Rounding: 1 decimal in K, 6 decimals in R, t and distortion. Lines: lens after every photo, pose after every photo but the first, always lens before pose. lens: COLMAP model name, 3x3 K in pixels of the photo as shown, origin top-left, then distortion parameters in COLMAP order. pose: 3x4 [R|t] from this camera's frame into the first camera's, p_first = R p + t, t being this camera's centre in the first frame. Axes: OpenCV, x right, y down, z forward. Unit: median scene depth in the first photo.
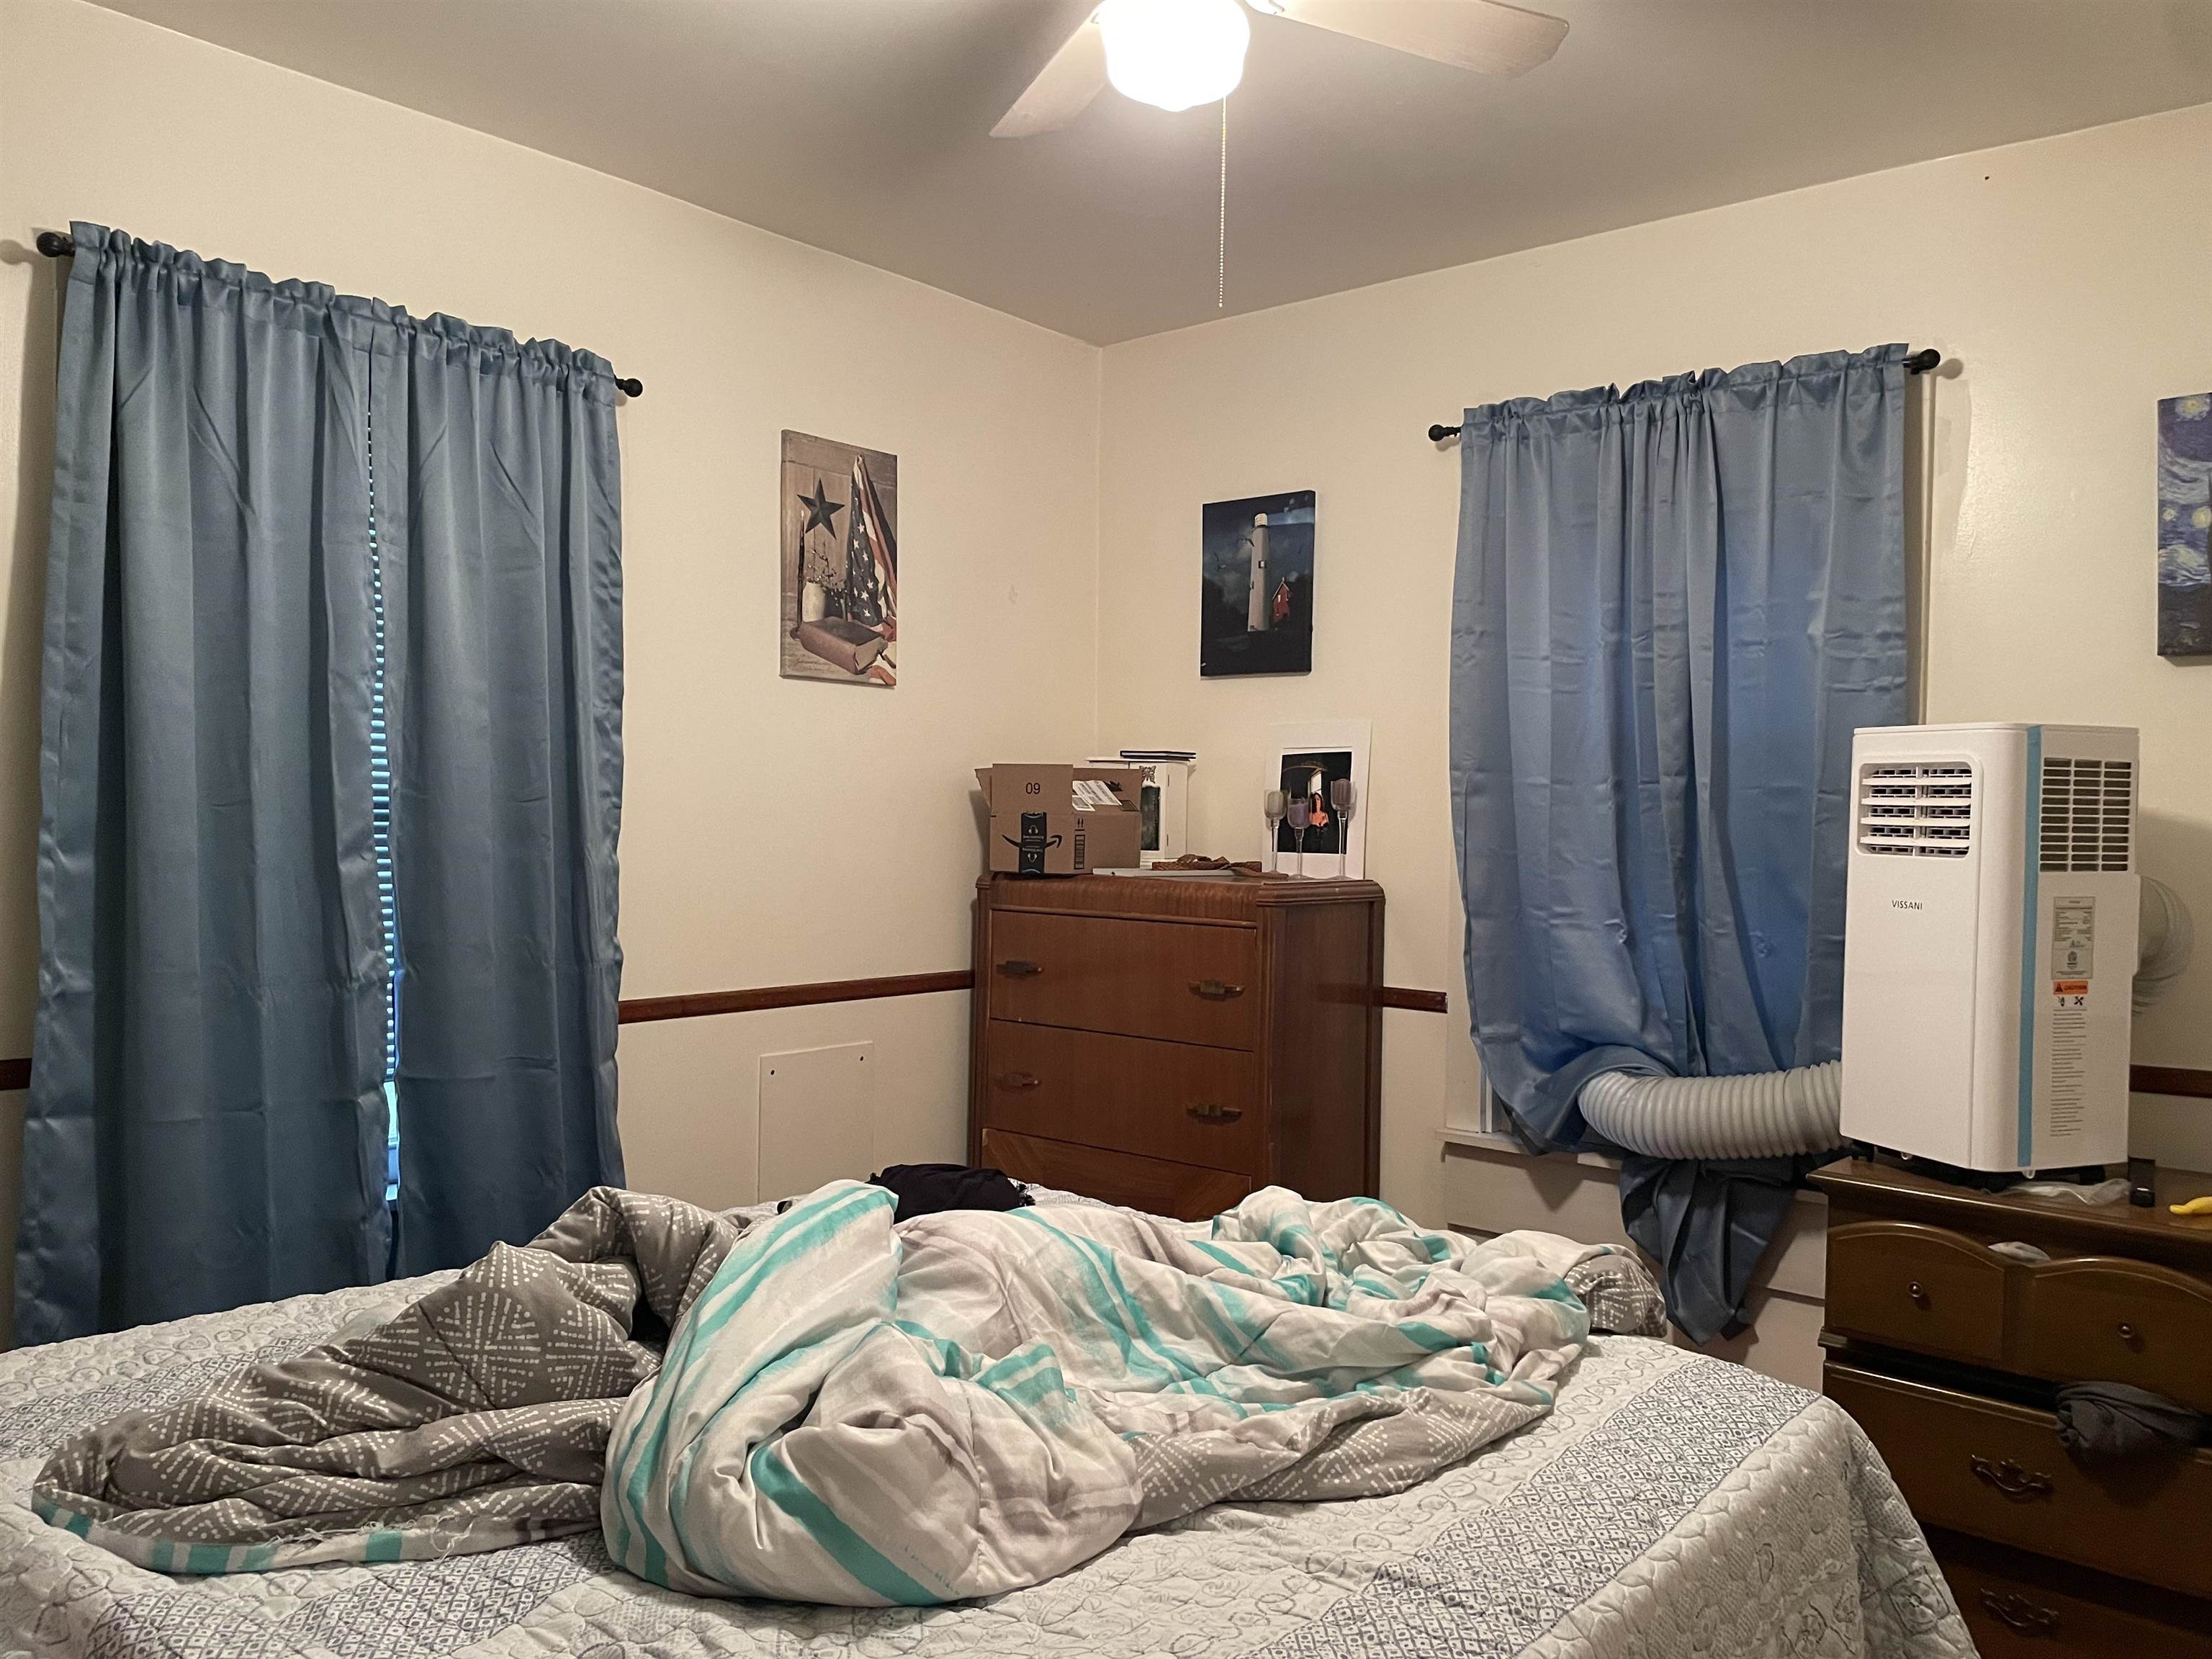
lens RADIAL K [[1661.6, 0, 1101.5], [0, 1661.6, 830.5], [0, 0, 1]] dist [0.090380, -0.115391]
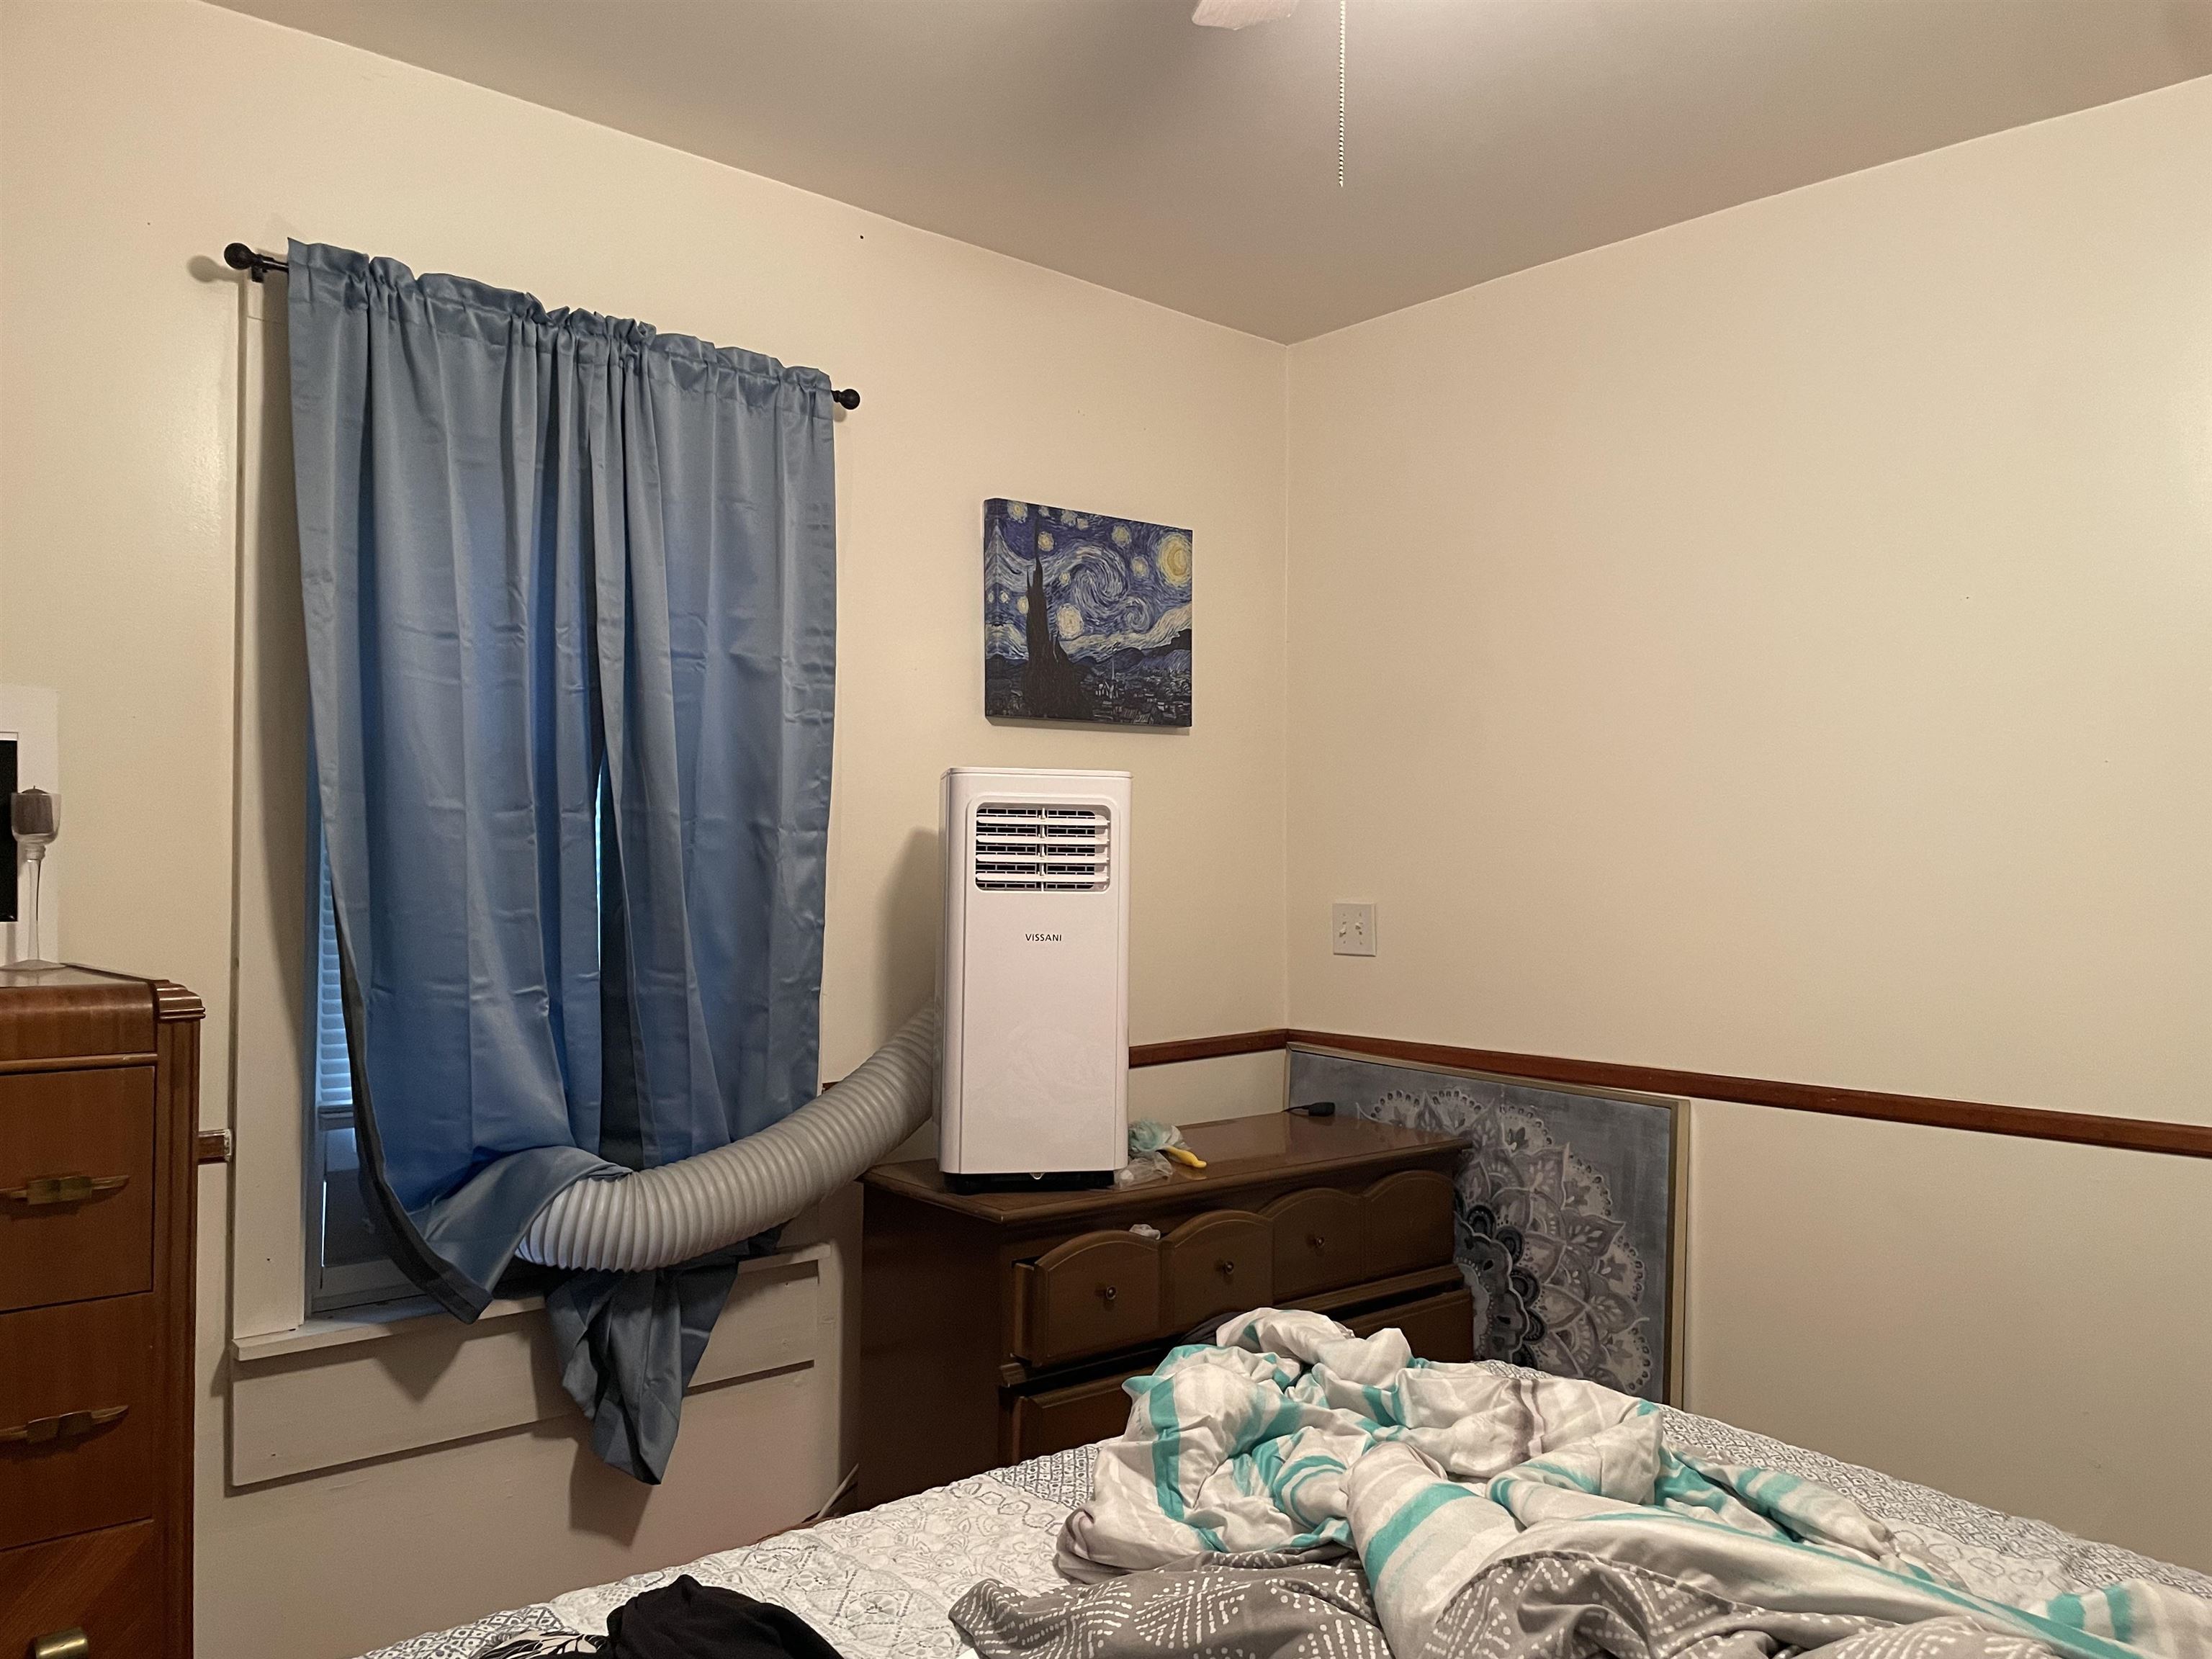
lens RADIAL K [[1661.6, 0, 1110.6], [0, 1661.6, 844.9], [0, 0, 1]] dist [0.090380, -0.115391]
pose [[0.138103, -0.004585, 0.990407, -0.447449], [0.006477, 0.999972, 0.003726, -0.014375], [-0.990397, 0.005900, 0.138129, 0.660191]]
